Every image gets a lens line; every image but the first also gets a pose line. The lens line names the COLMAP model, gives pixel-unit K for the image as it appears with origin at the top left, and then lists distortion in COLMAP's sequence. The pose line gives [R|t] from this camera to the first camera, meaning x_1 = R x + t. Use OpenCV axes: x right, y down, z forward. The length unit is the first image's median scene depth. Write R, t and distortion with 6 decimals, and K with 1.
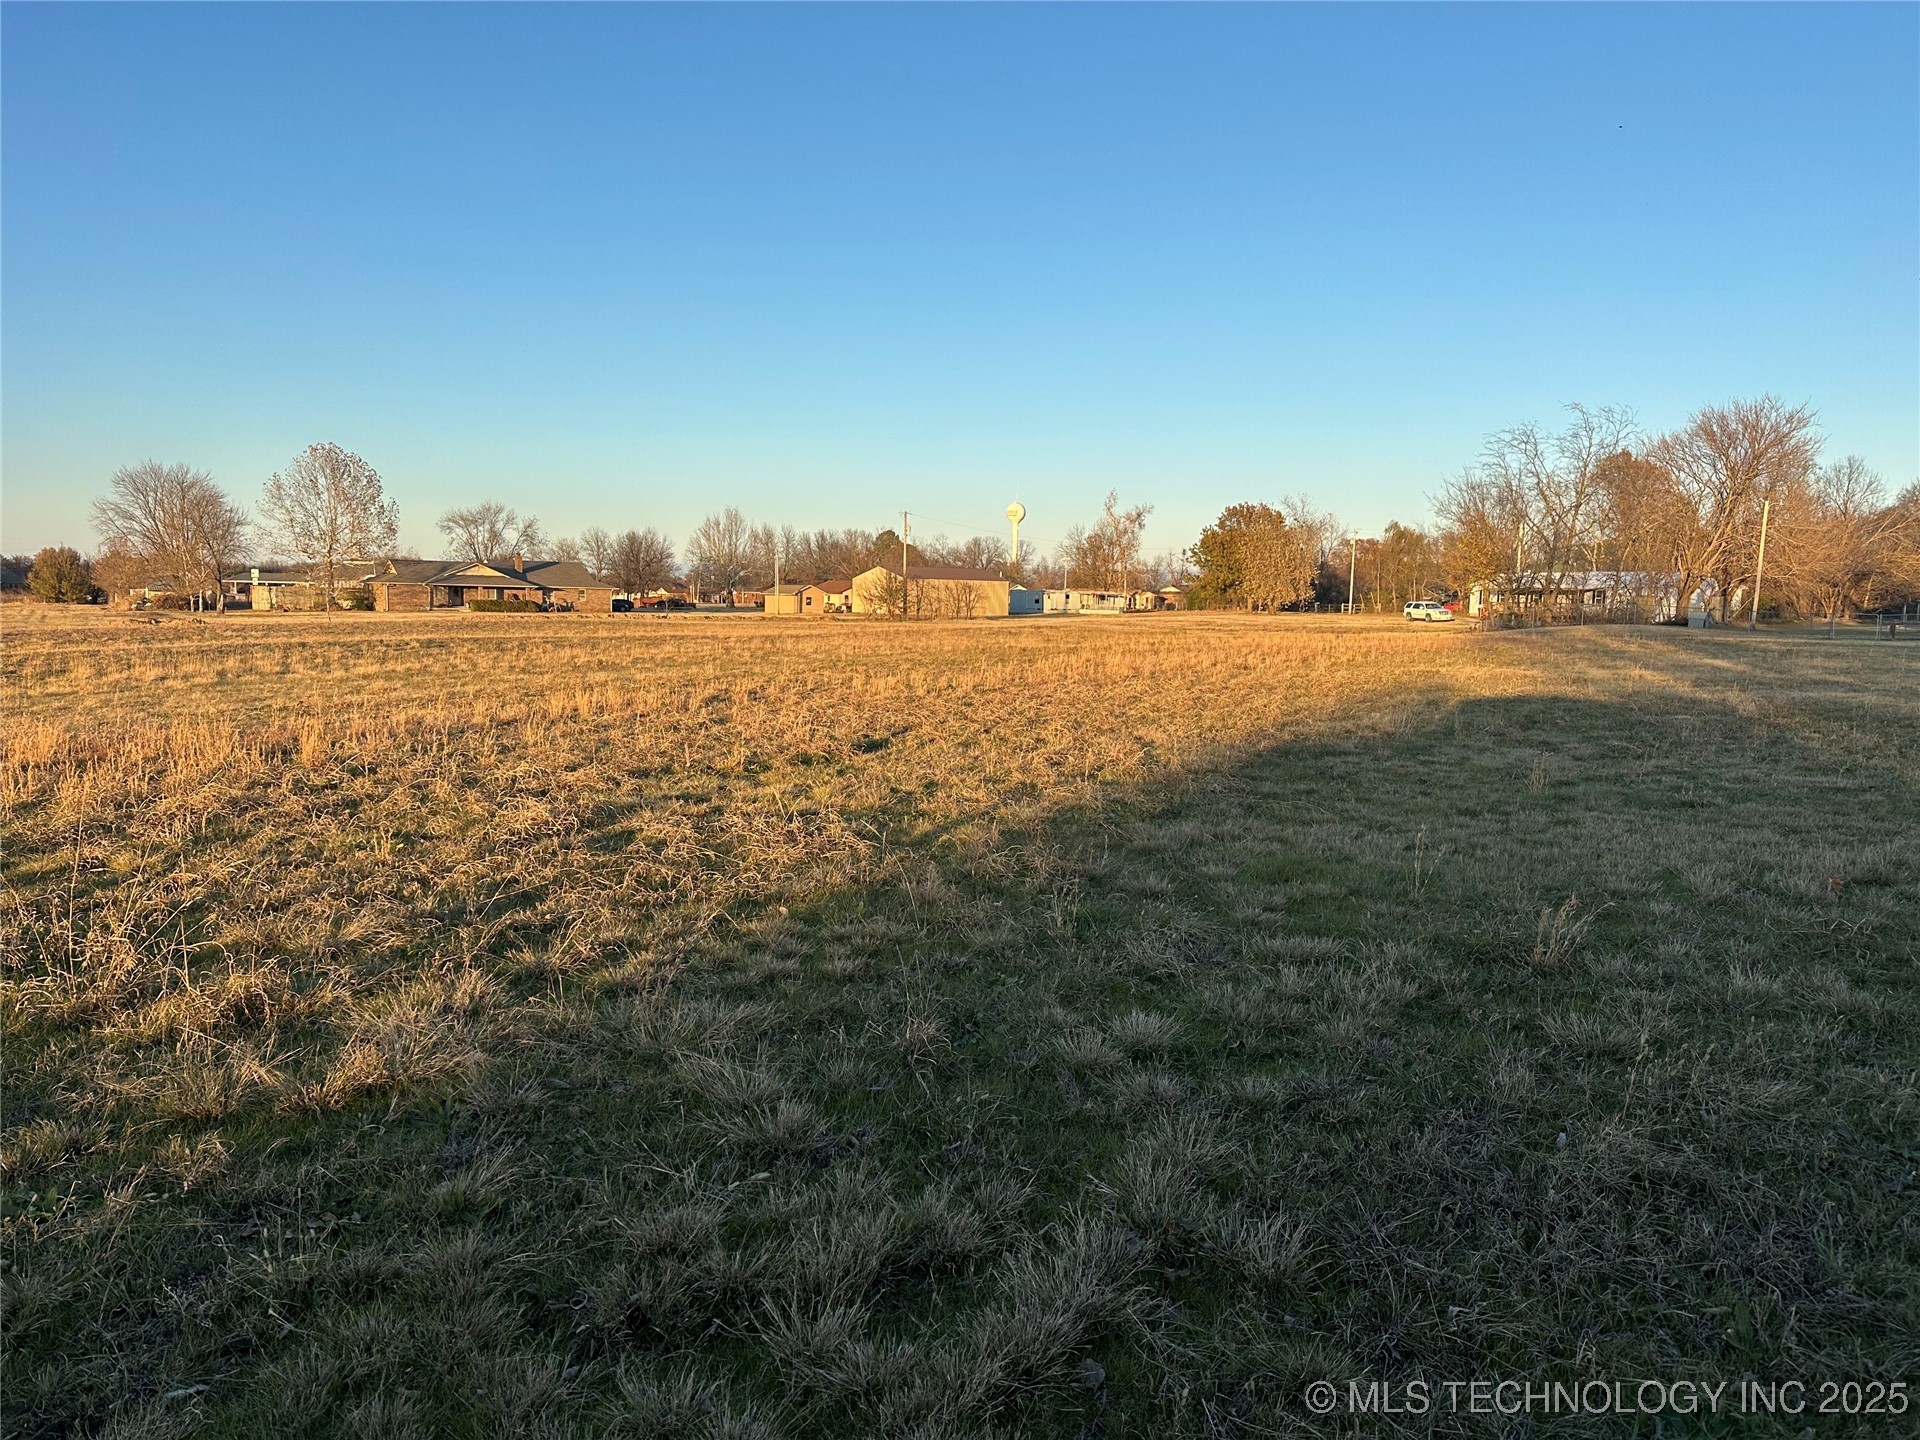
lens RADIAL K [[1337.1, 0, 960.0], [0, 1337.1, 720.0], [0, 0, 1]] dist [0.166208, -0.314132]
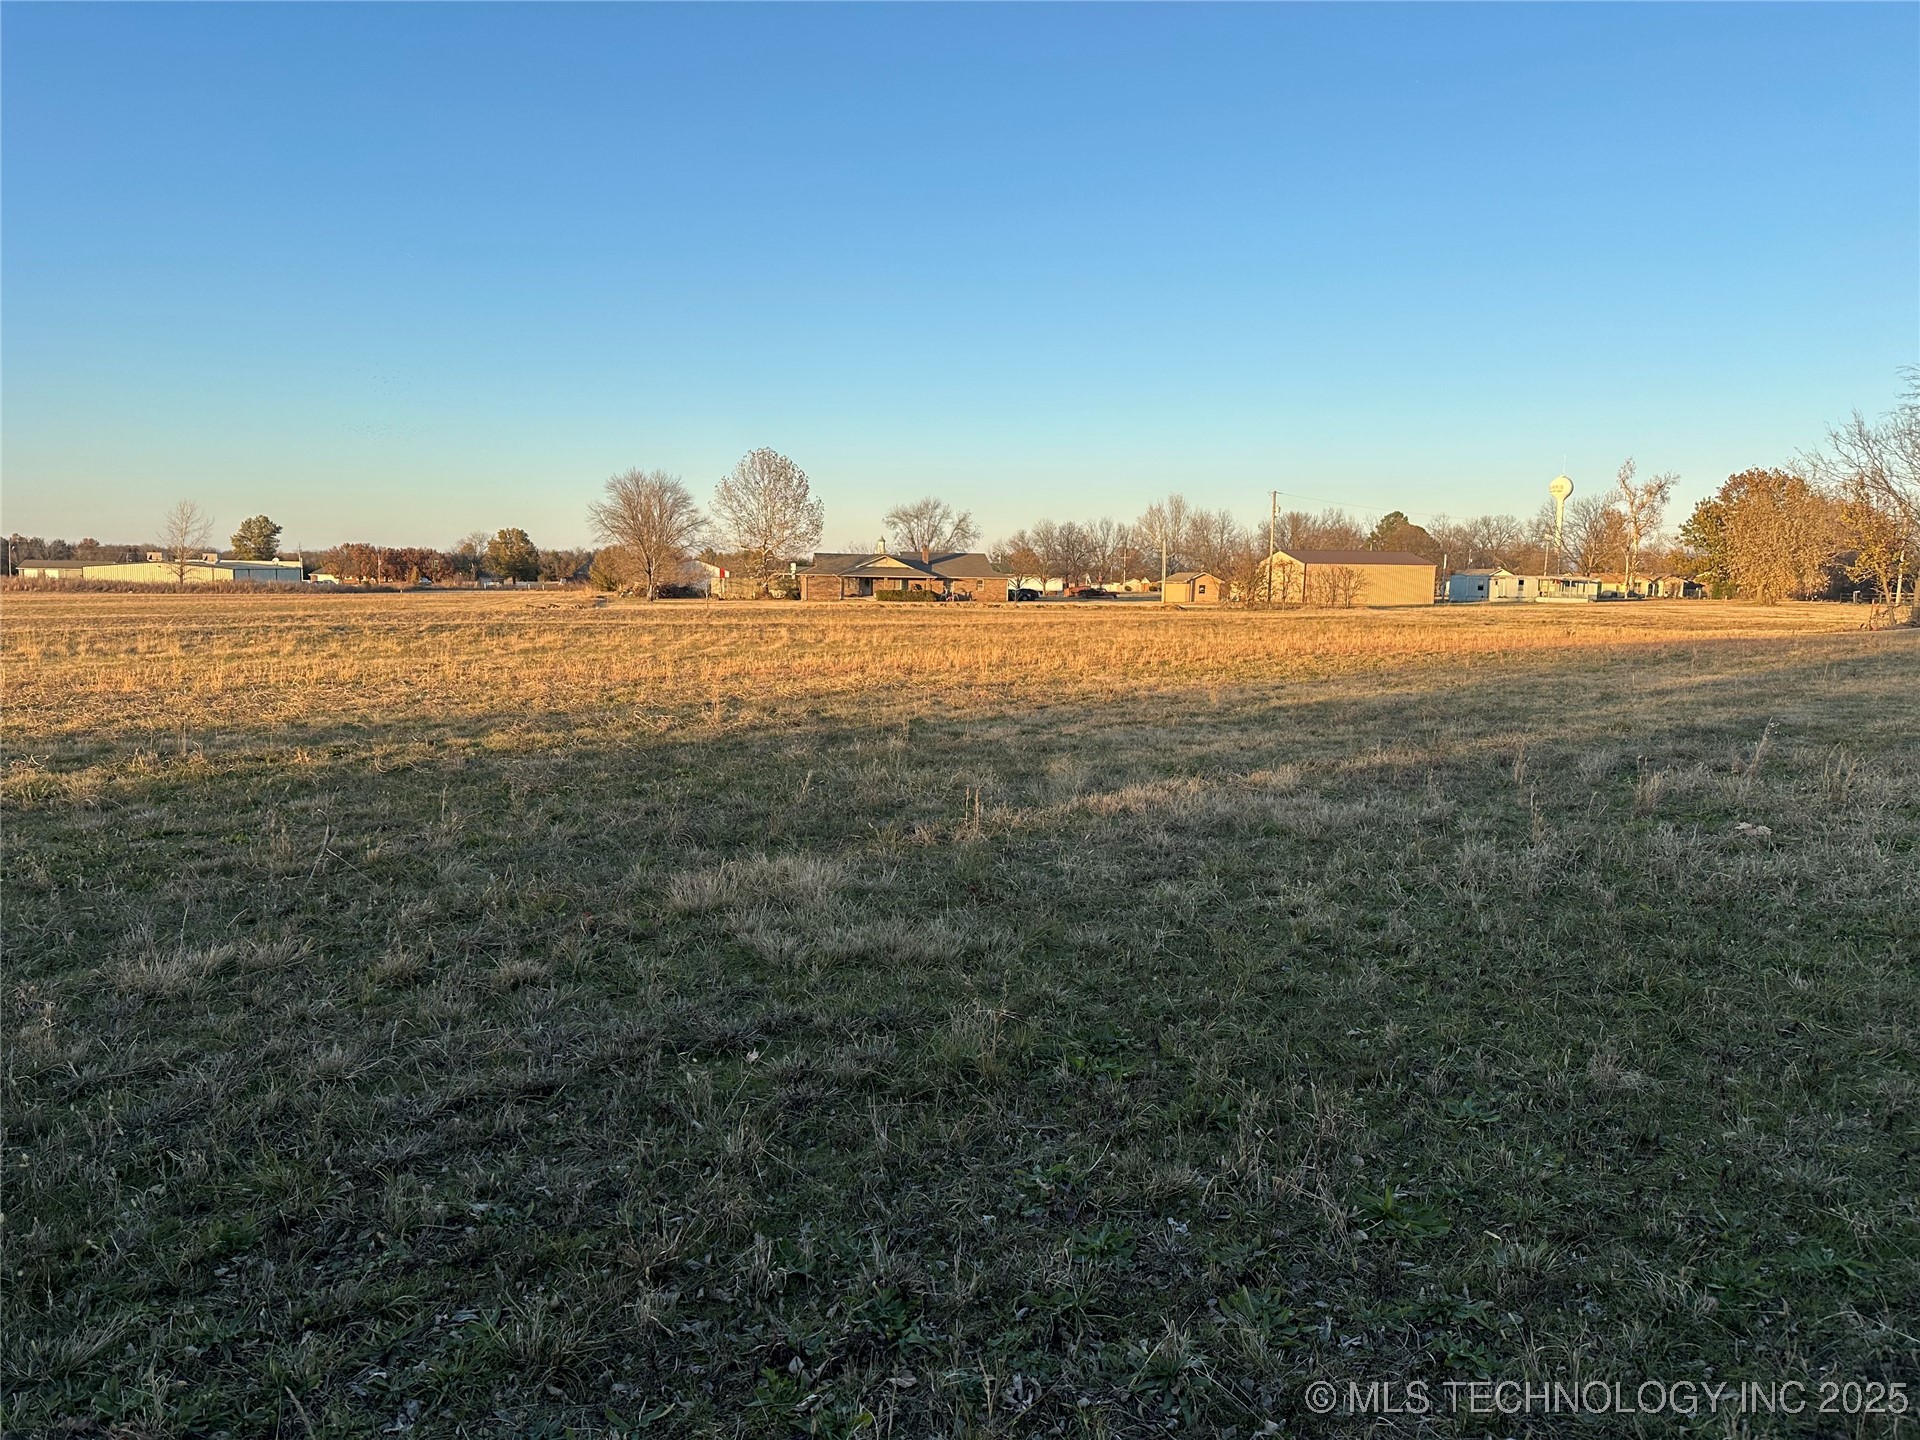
lens RADIAL K [[1337.1, 0, 960.0], [0, 1337.1, 720.0], [0, 0, 1]] dist [0.166208, -0.314132]
pose [[0.915687, 0.039075, -0.399988, 0.120813], [-0.035953, 0.999236, 0.015310, -0.004034], [0.400281, 0.000362, 0.916392, 0.053047]]
